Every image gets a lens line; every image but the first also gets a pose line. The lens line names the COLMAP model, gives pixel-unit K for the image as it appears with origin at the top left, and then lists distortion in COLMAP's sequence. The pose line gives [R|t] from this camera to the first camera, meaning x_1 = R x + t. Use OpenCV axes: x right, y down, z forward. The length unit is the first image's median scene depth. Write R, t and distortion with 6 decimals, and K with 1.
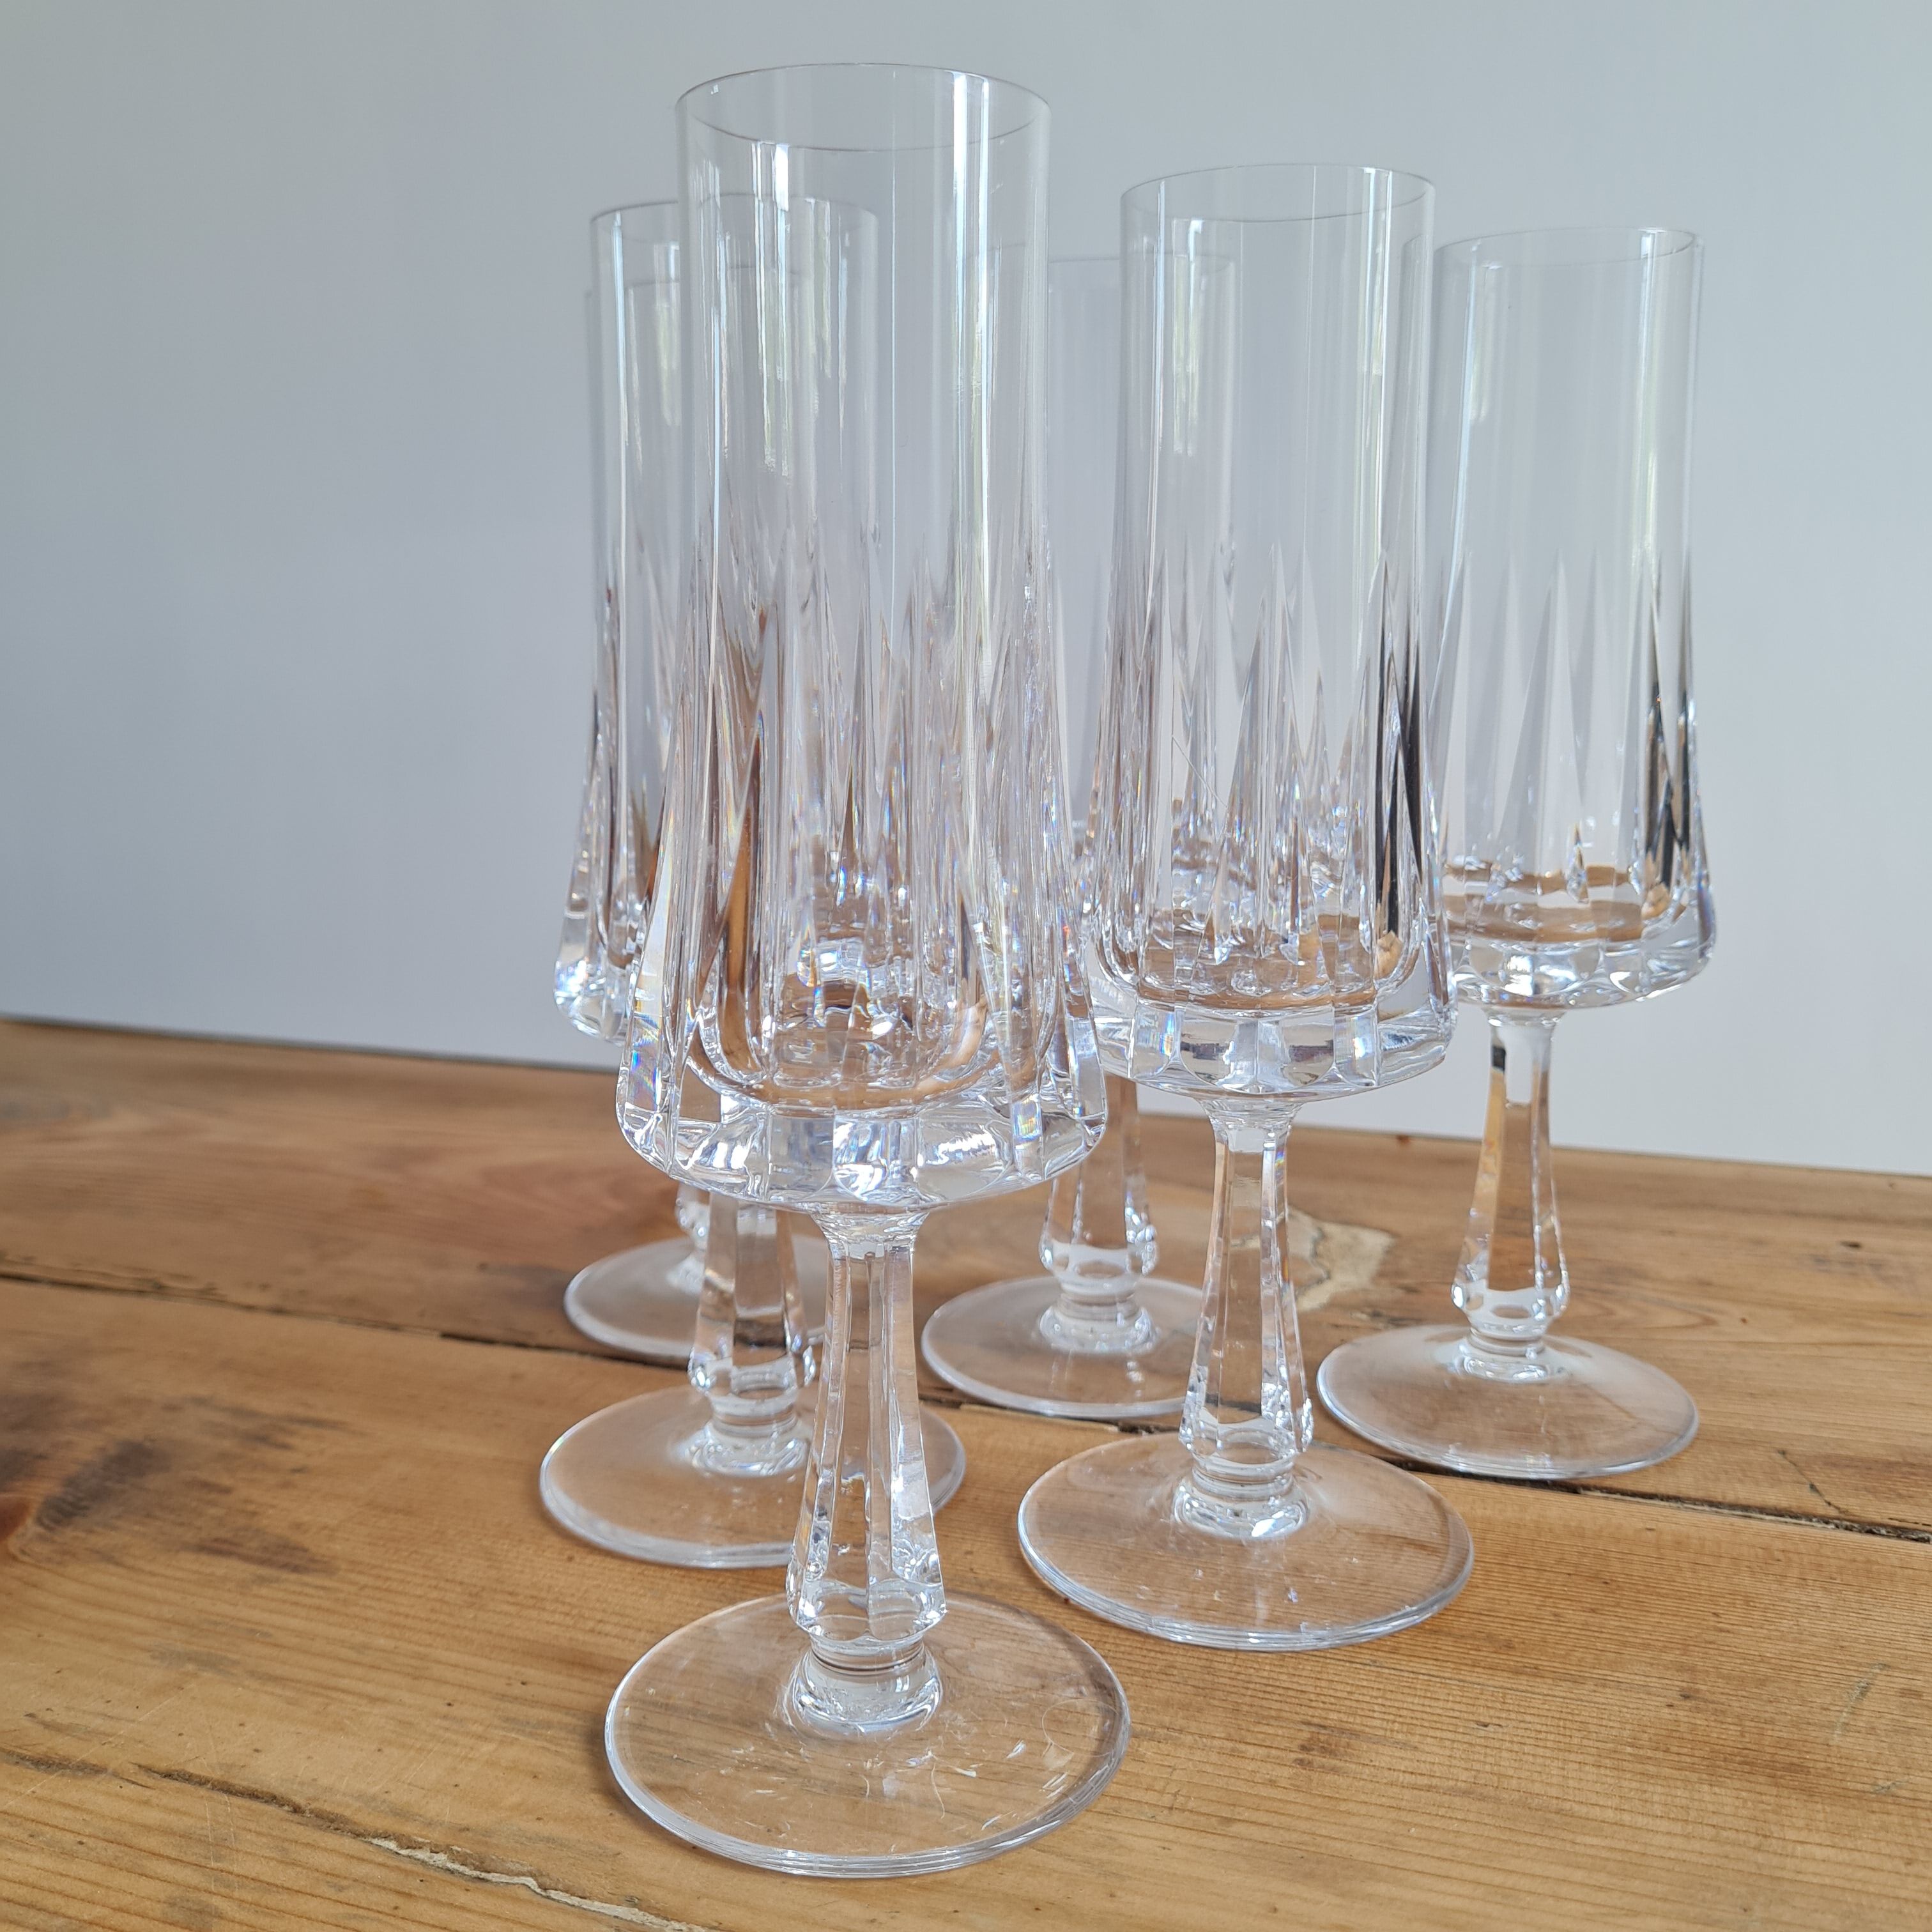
lens RADIAL K [[2022.3, 0, 939.8], [0, 2022.3, 944.4], [0, 0, 1]] dist [0.015125, -0.019614]
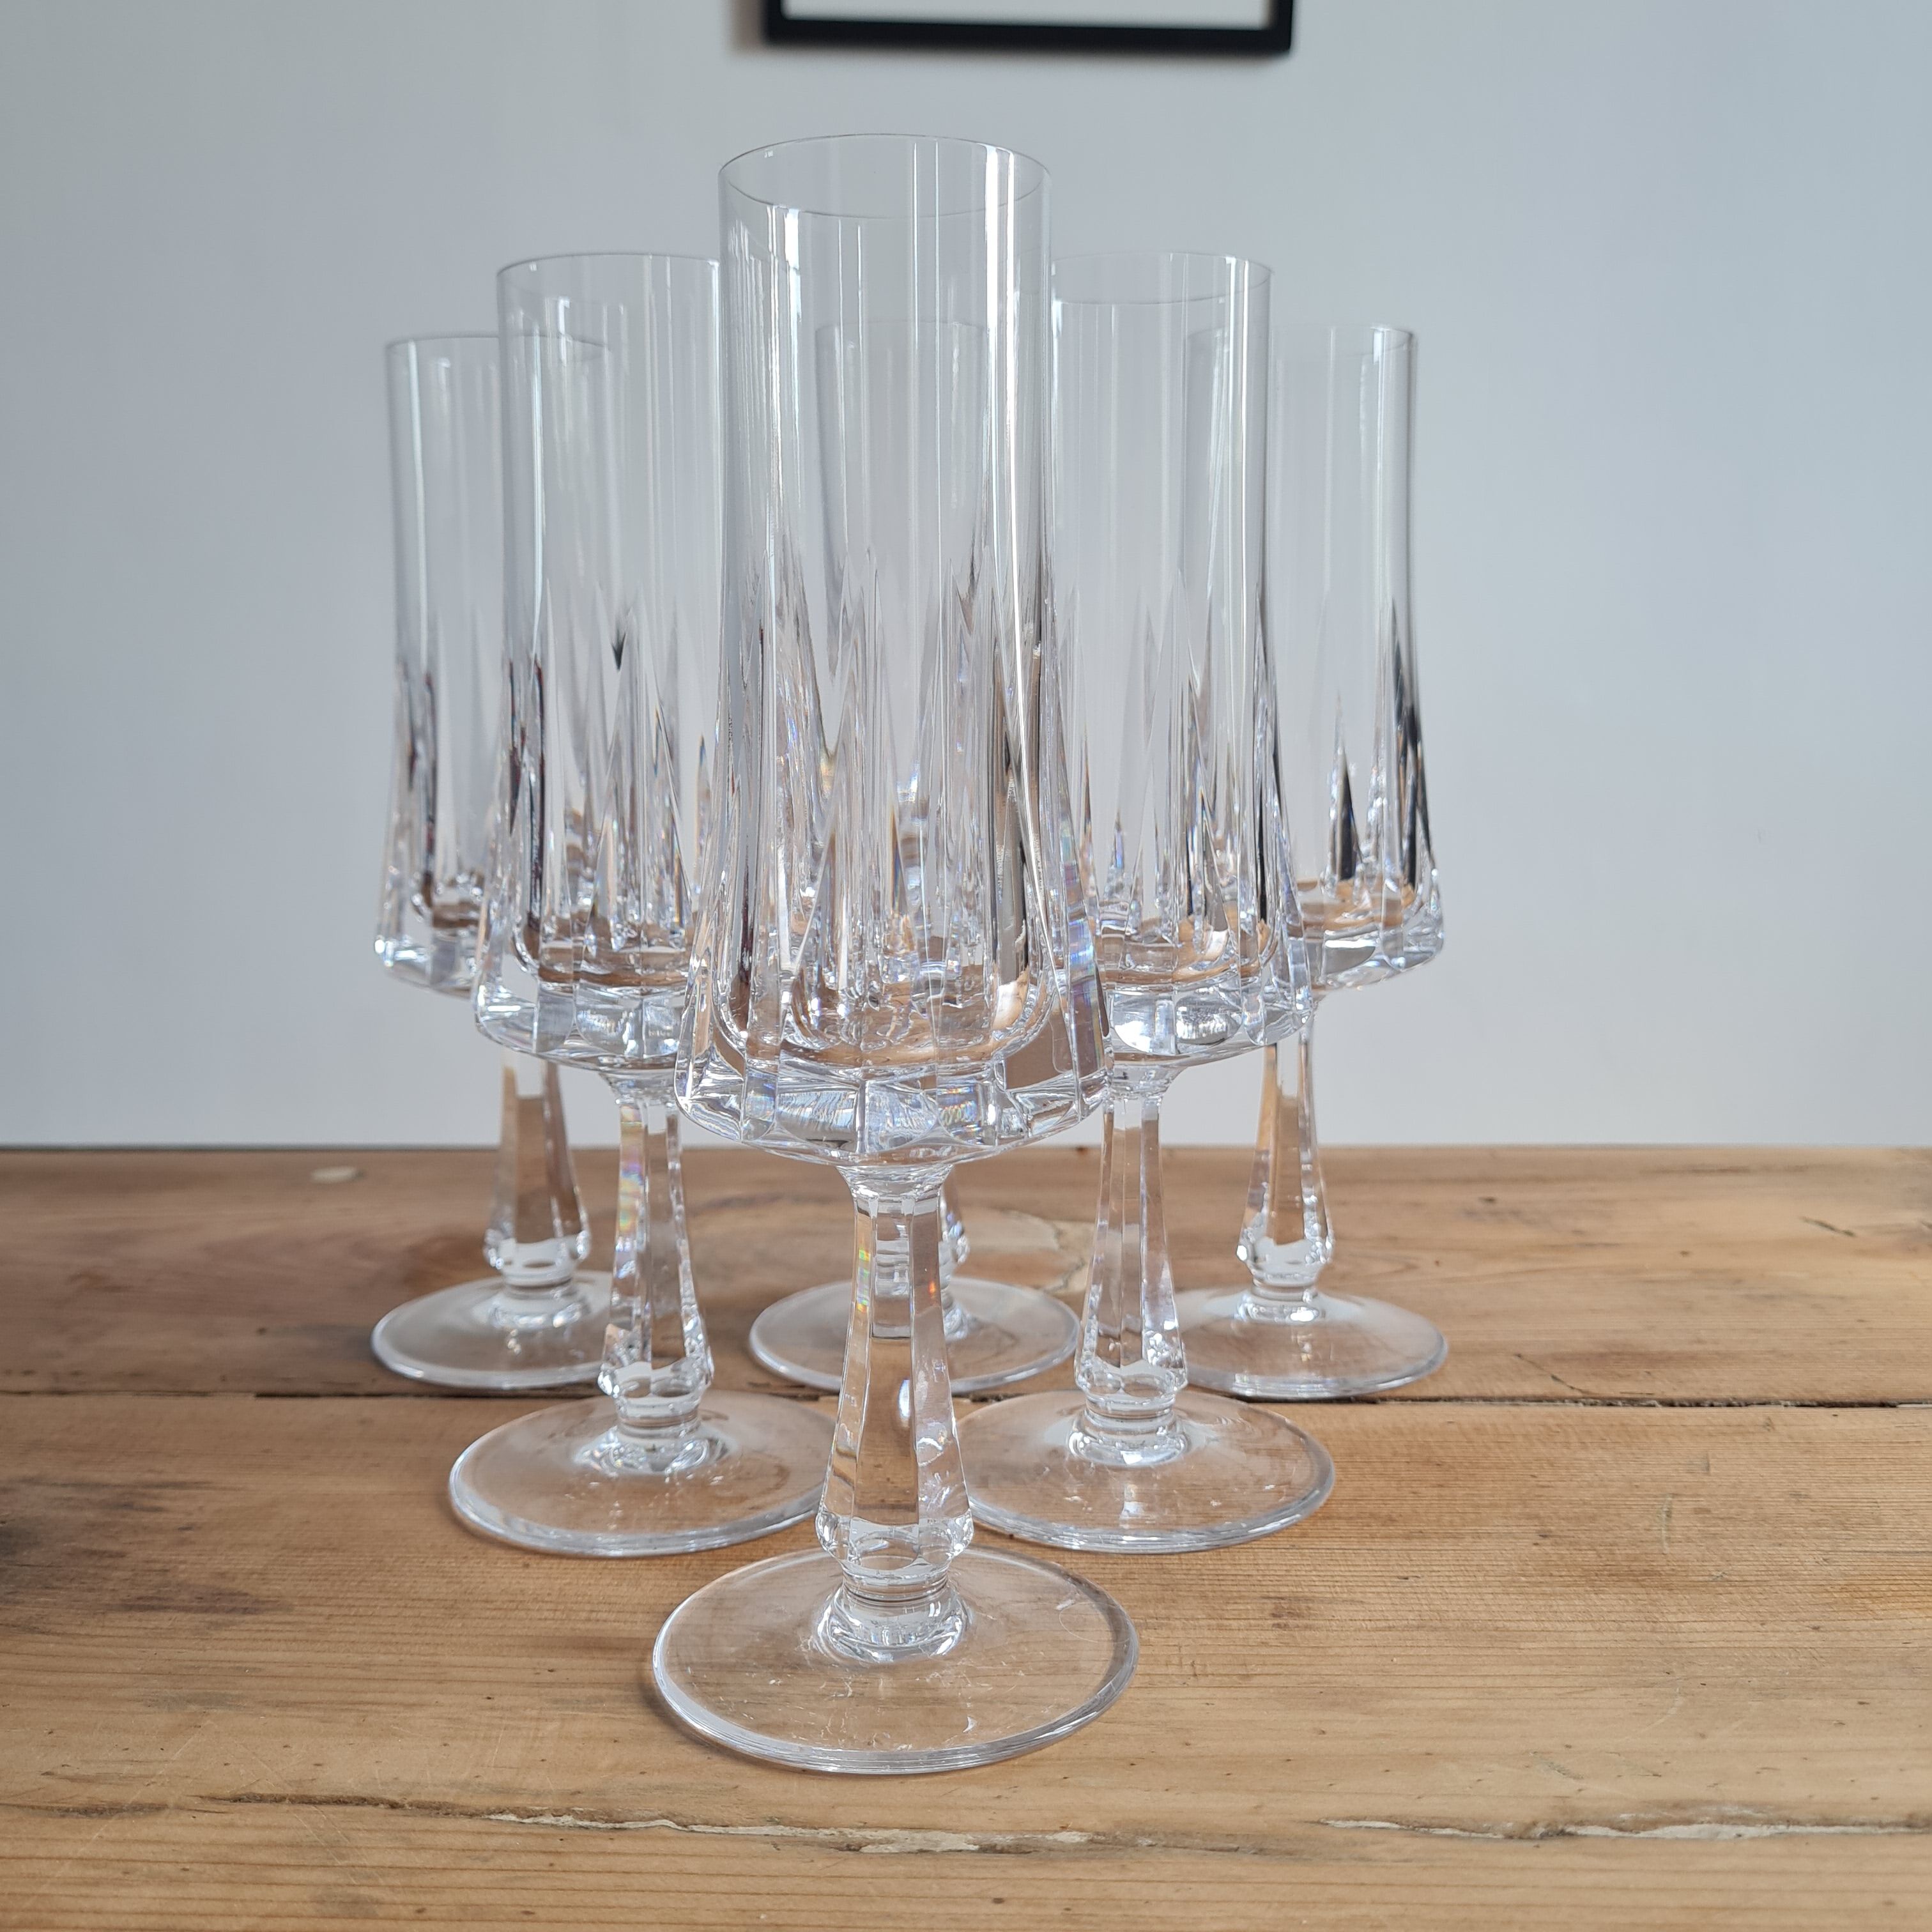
lens RADIAL K [[2009.2, 0, 972.2], [0, 2009.2, 969.7], [0, 0, 1]] dist [0.019302, -0.021055]
pose [[0.954194, -0.044876, 0.295805, -0.268417], [0.055632, 0.998057, -0.028042, 0.048319], [-0.293972, 0.043214, 0.954837, -0.045793]]
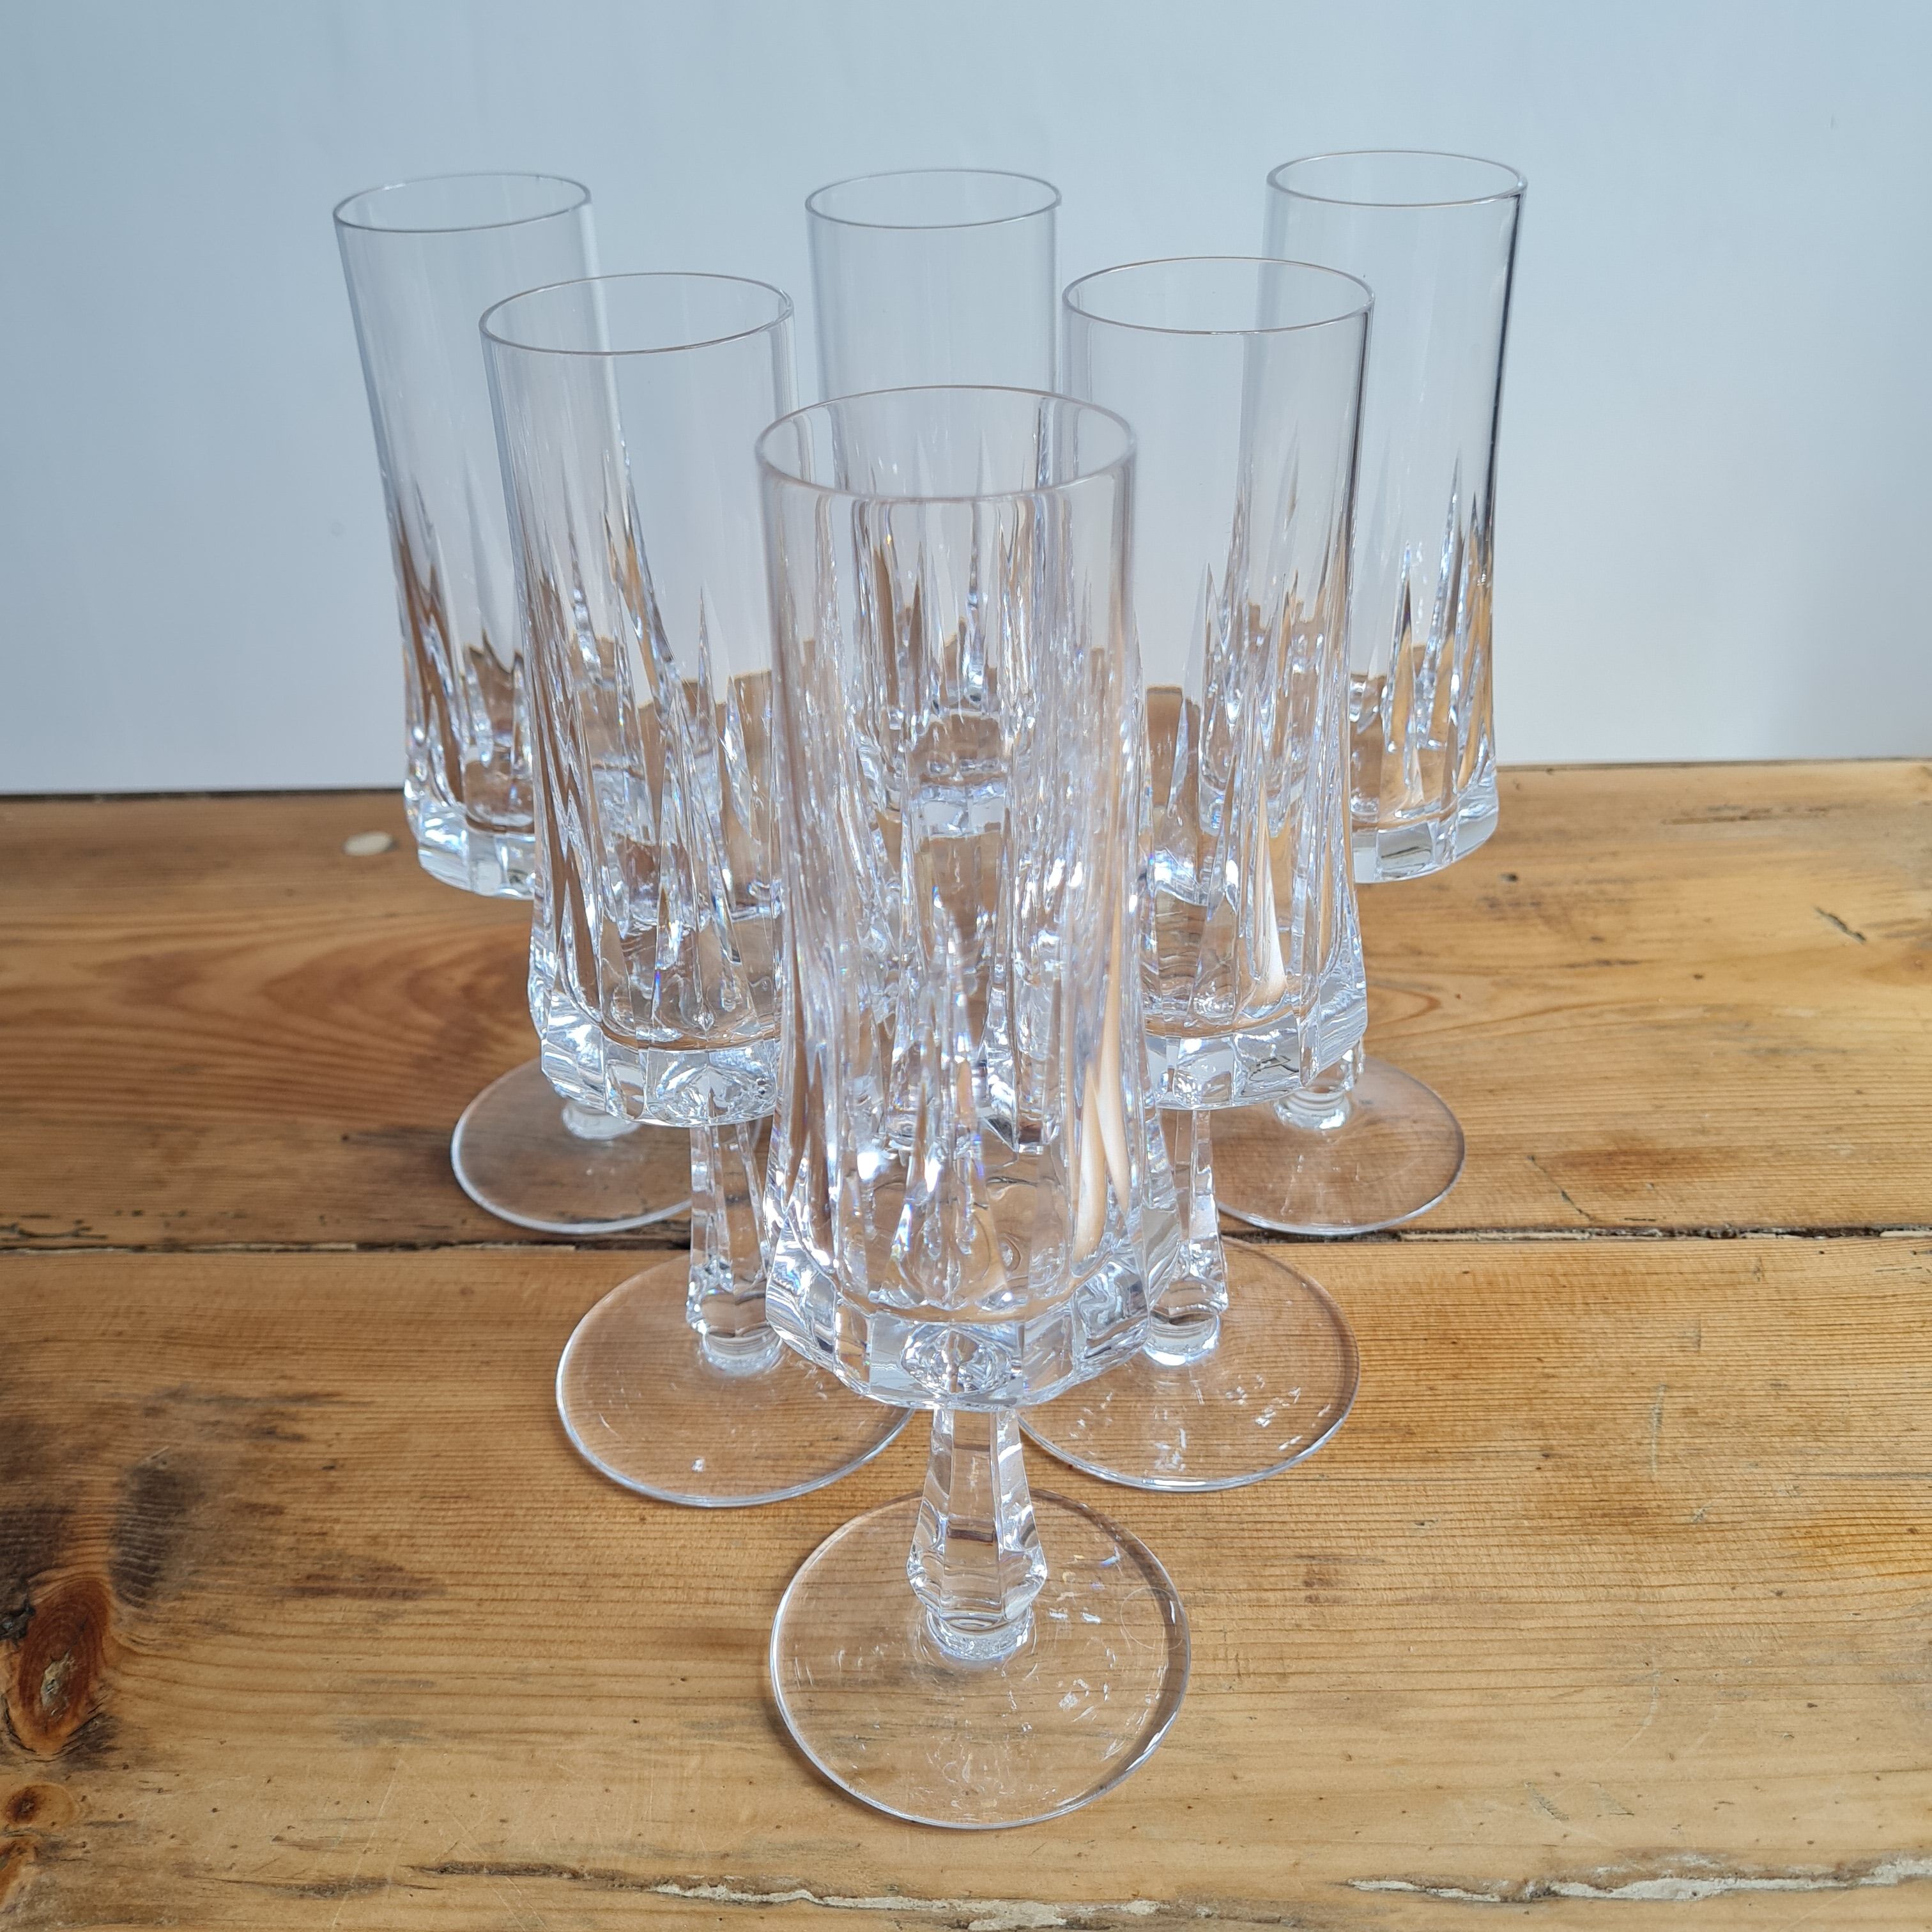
lens RADIAL K [[2002.3, 0, 969.8], [0, 2002.3, 964.9], [0, 0, 1]] dist [0.022720, -0.019234]
pose [[0.950132, -0.180567, 0.254252, -0.251586], [0.075395, 0.924133, 0.374558, -0.419579], [-0.302595, -0.336711, 0.891663, 0.039459]]
